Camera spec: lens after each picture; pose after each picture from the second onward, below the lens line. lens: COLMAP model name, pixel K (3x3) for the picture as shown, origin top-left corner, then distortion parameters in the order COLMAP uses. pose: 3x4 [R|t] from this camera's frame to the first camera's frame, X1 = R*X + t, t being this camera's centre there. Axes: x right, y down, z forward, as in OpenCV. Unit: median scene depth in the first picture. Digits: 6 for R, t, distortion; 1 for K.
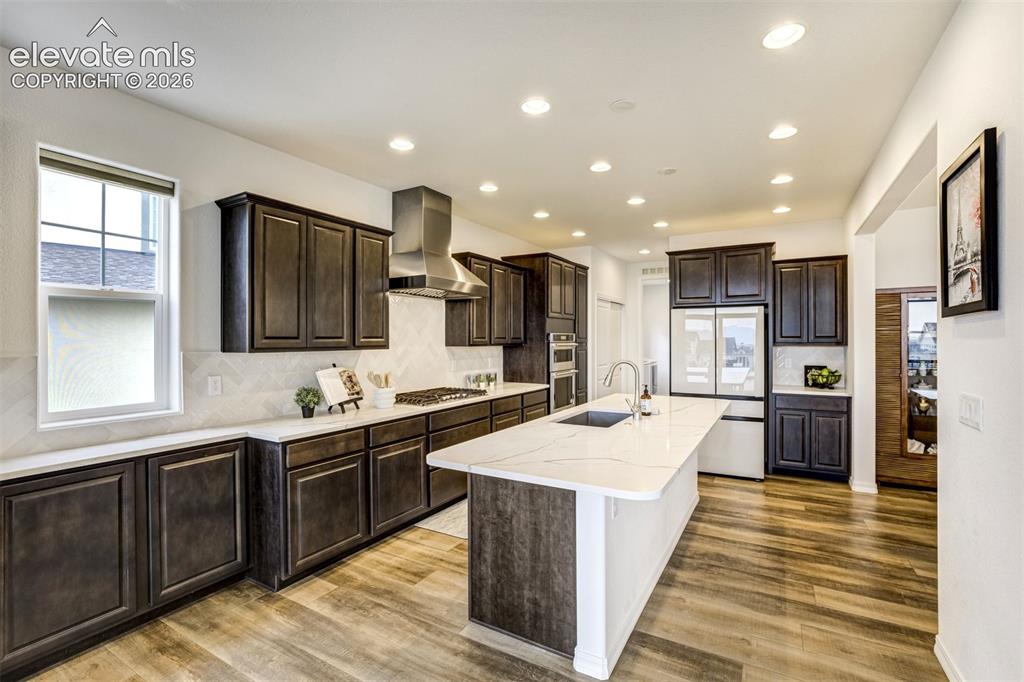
lens RADIAL K [[464.2, 0, 511.1], [0, 464.2, 340.2], [0, 0, 1]] dist [-0.001761, 0.000018]
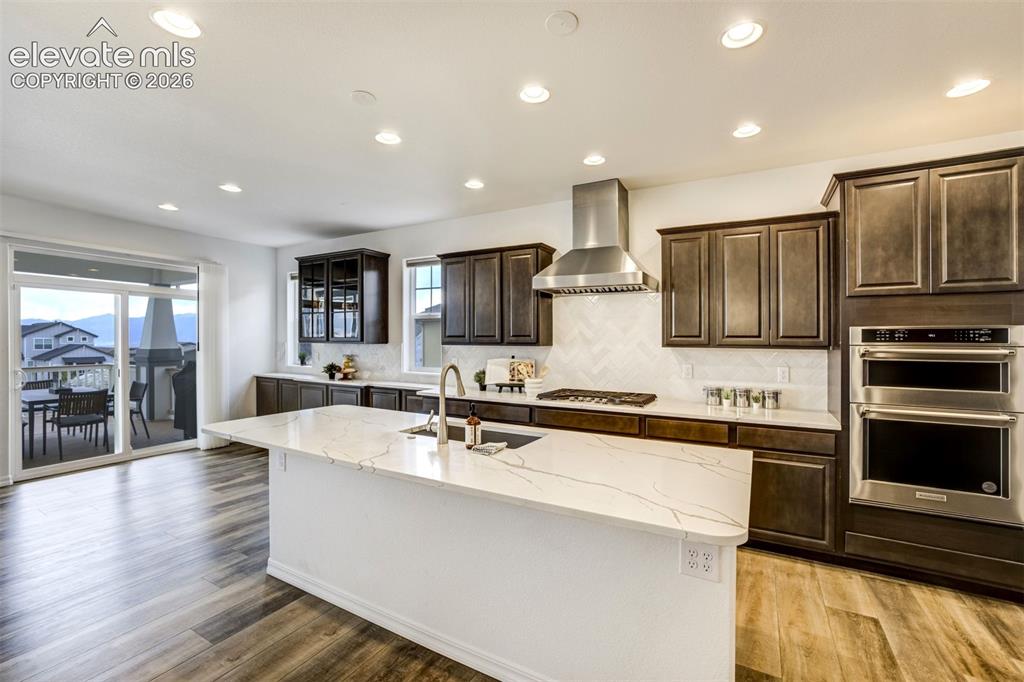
lens RADIAL K [[438.2, 0, 511.8], [0, 438.2, 343.4], [0, 0, 1]] dist [-0.024993, 0.001695]
pose [[0.018670, 0.015133, -0.999711, 0.867998], [-0.004549, 0.999876, 0.015050, -0.004190], [0.999815, 0.004267, 0.018737, 0.972551]]
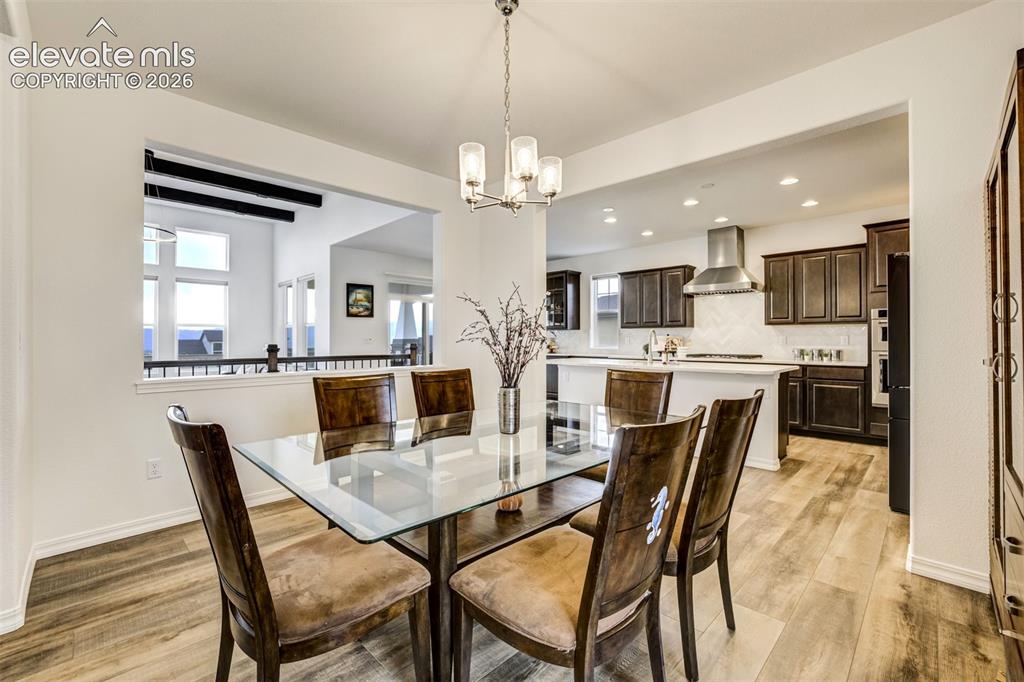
lens RADIAL K [[438.2, 0, 518.1], [0, 438.2, 341.6], [0, 0, 1]] dist [-0.024993, 0.001695]
pose [[-0.246594, 0.005560, -0.969103, 1.719362], [-0.002086, 0.999978, 0.006267, 0.071455], [0.969117, 0.003567, -0.246577, 0.830048]]
